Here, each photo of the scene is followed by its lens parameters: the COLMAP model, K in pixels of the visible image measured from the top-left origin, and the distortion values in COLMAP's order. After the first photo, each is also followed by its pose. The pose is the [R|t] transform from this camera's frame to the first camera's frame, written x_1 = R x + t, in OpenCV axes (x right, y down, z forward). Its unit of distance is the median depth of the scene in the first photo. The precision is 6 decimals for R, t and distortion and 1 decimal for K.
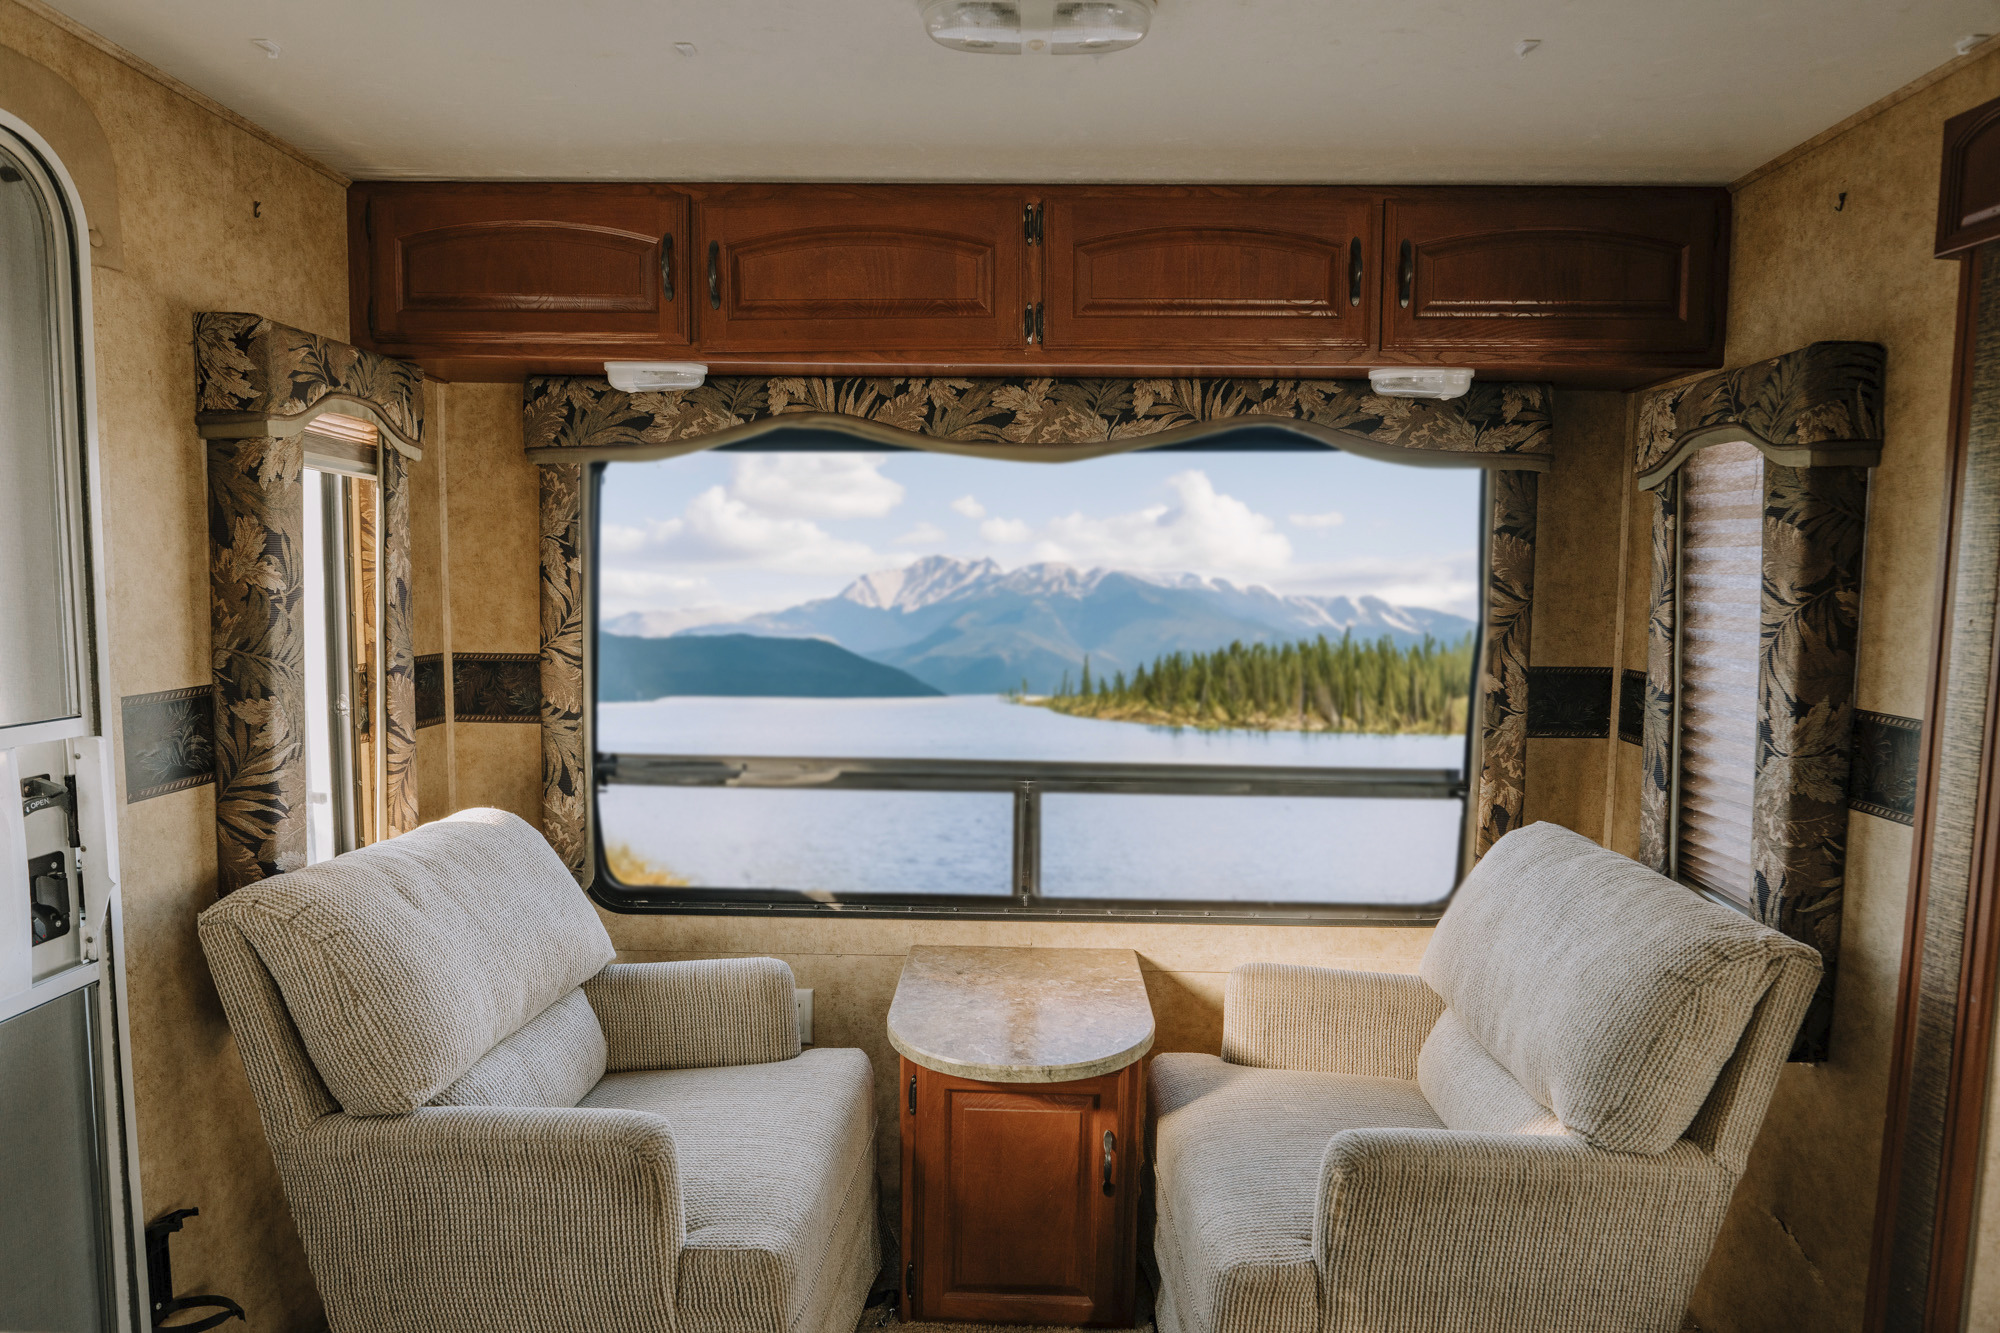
lens RADIAL K [[1165.2, 0, 1000.1], [0, 1165.2, 661.5], [0, 0, 1]] dist [-0.029678, 0.006992]
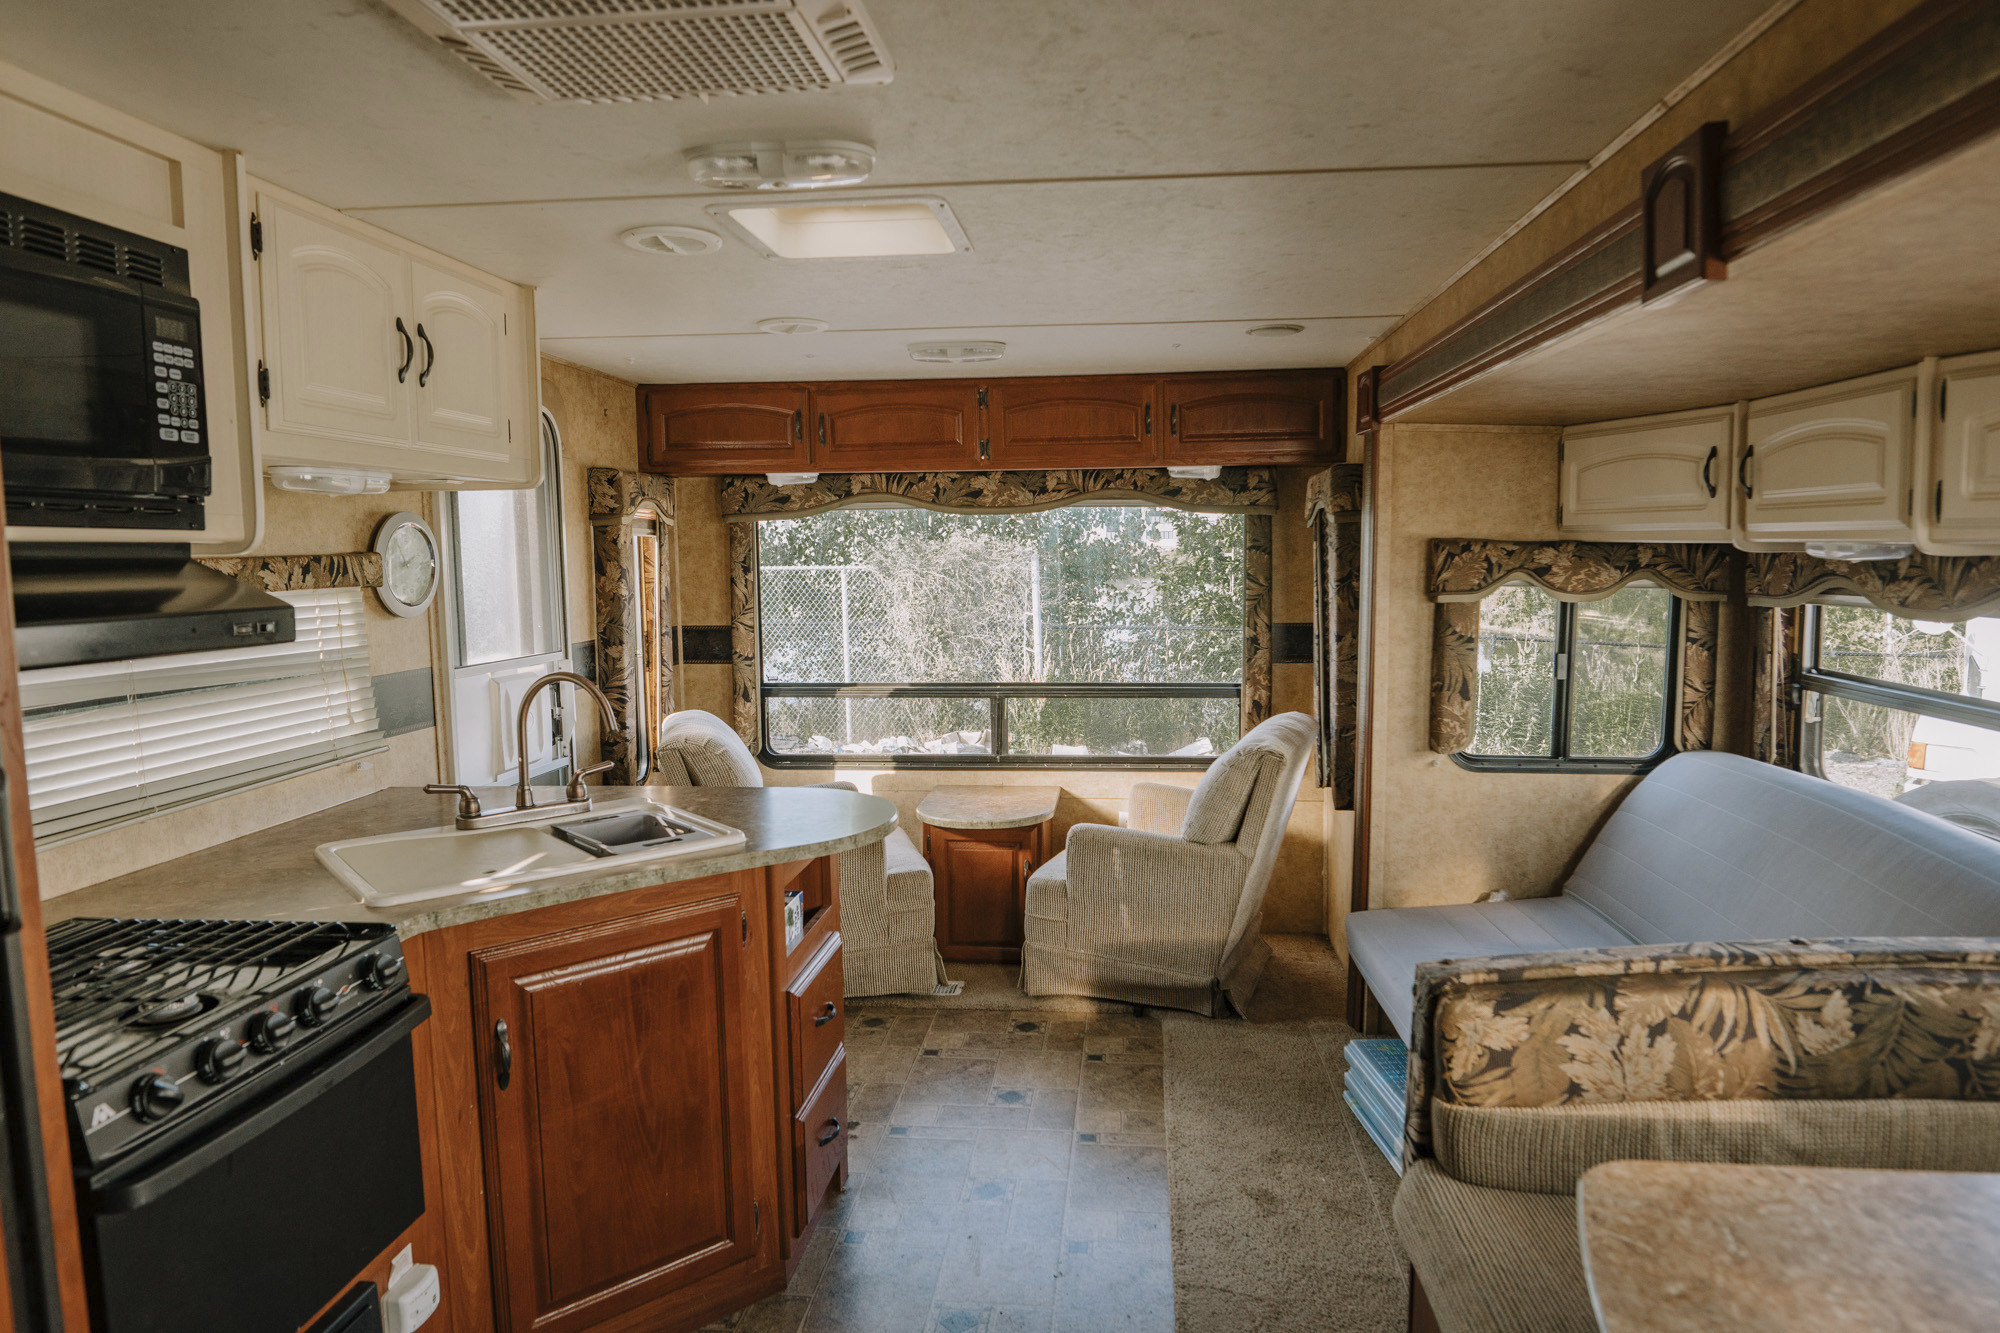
lens RADIAL K [[1165.2, 0, 1010.4], [0, 1165.2, 664.6], [0, 0, 1]] dist [-0.029678, 0.006992]
pose [[0.997272, -0.014287, -0.072420, 0.189150], [0.015689, 0.999700, 0.018833, 0.029775], [0.072129, -0.019917, 0.997196, -0.860190]]
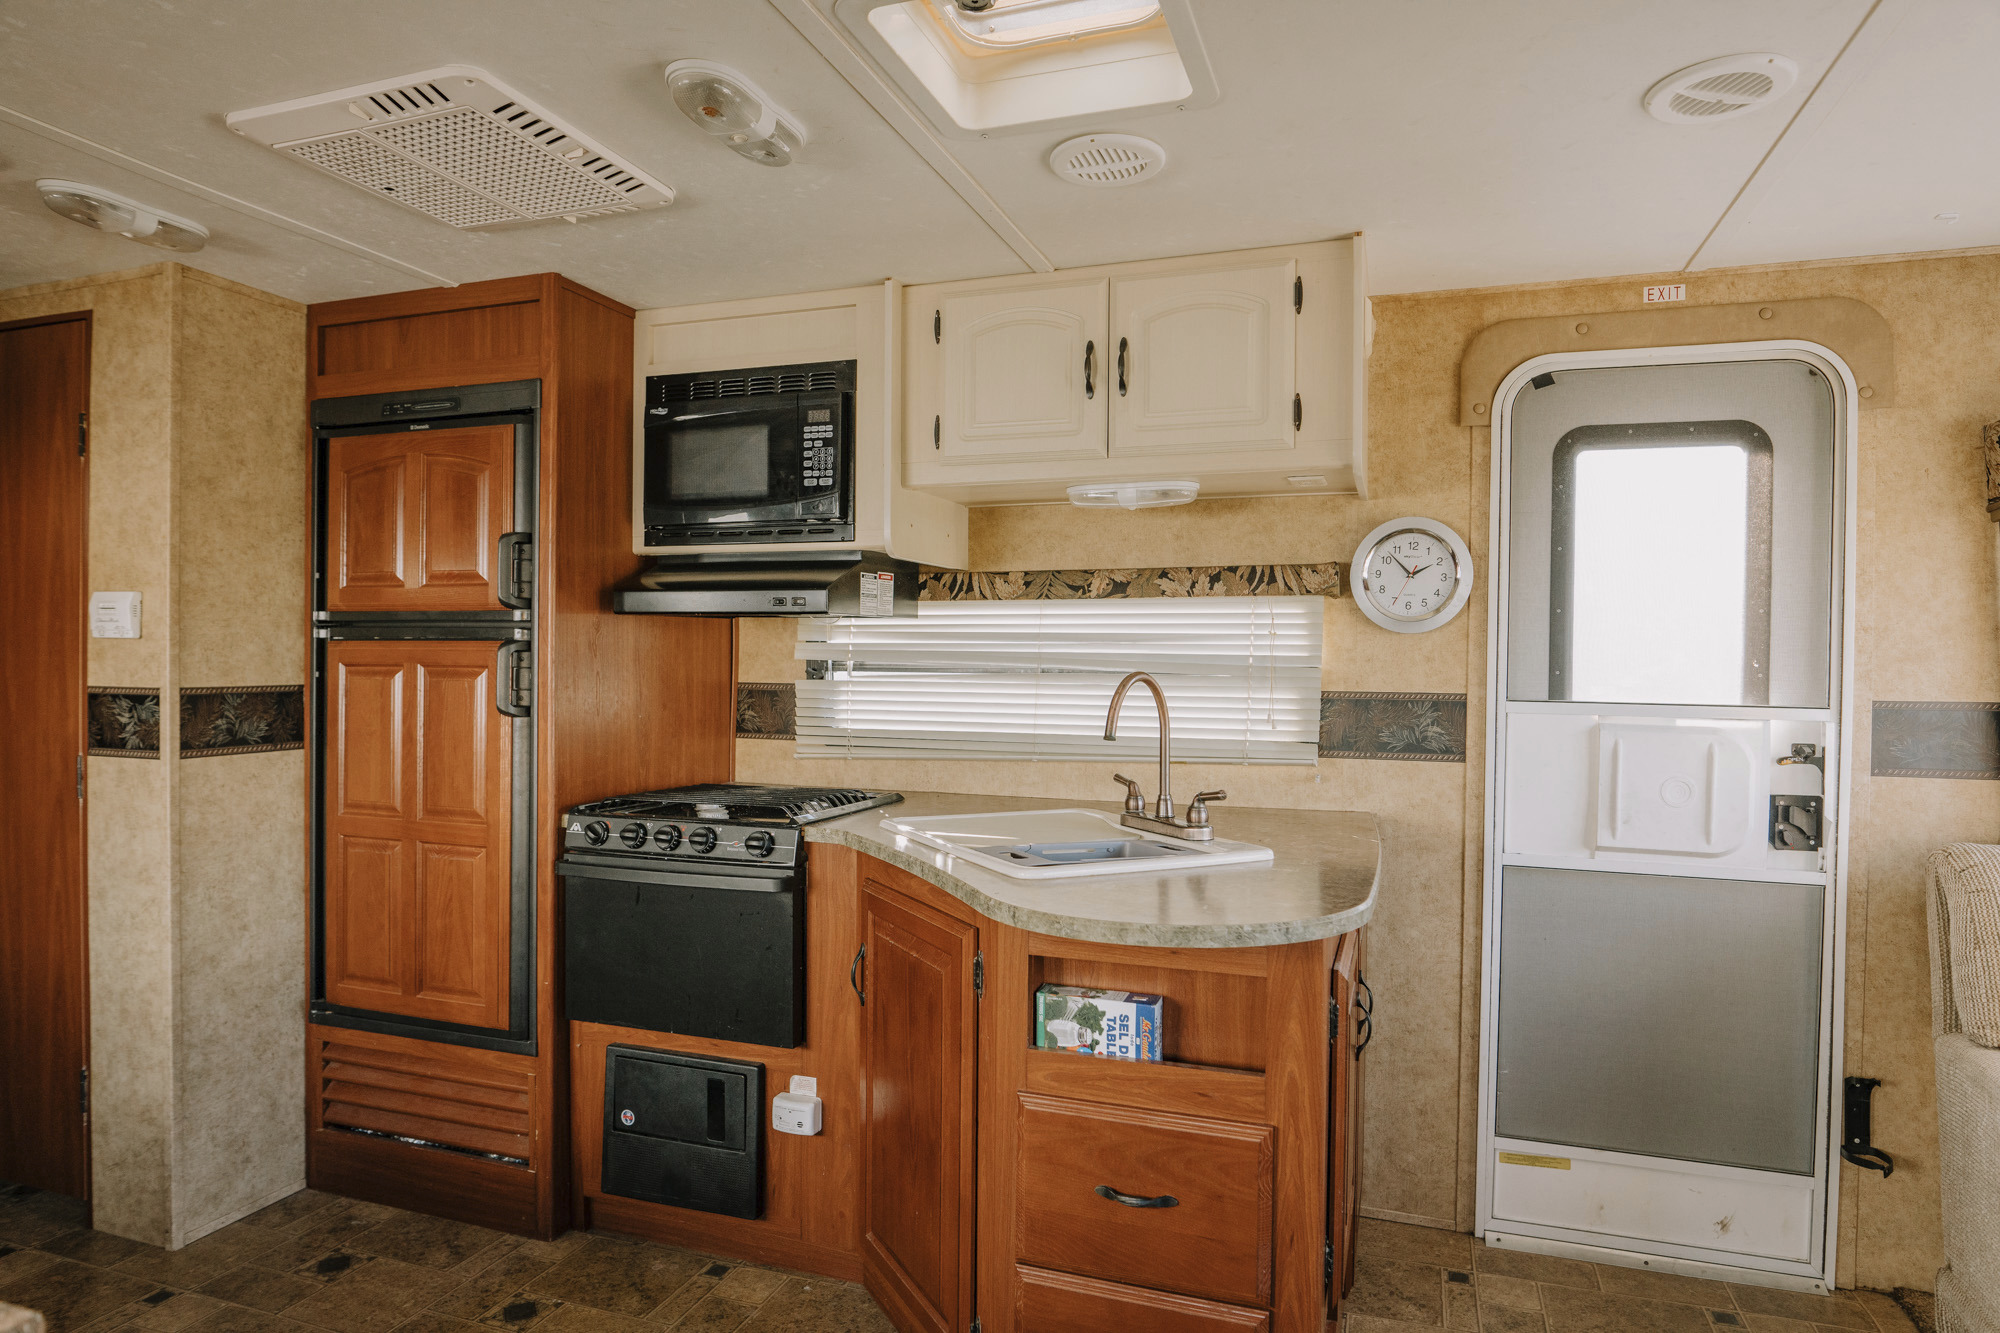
lens RADIAL K [[1165.2, 0, 1008.1], [0, 1165.2, 674.6], [0, 0, 1]] dist [-0.029678, 0.006992]
pose [[-0.282248, -0.004781, -0.959330, 0.638312], [-0.084934, 0.996185, 0.020025, 0.042913], [0.955574, 0.087132, -0.281577, 0.248478]]
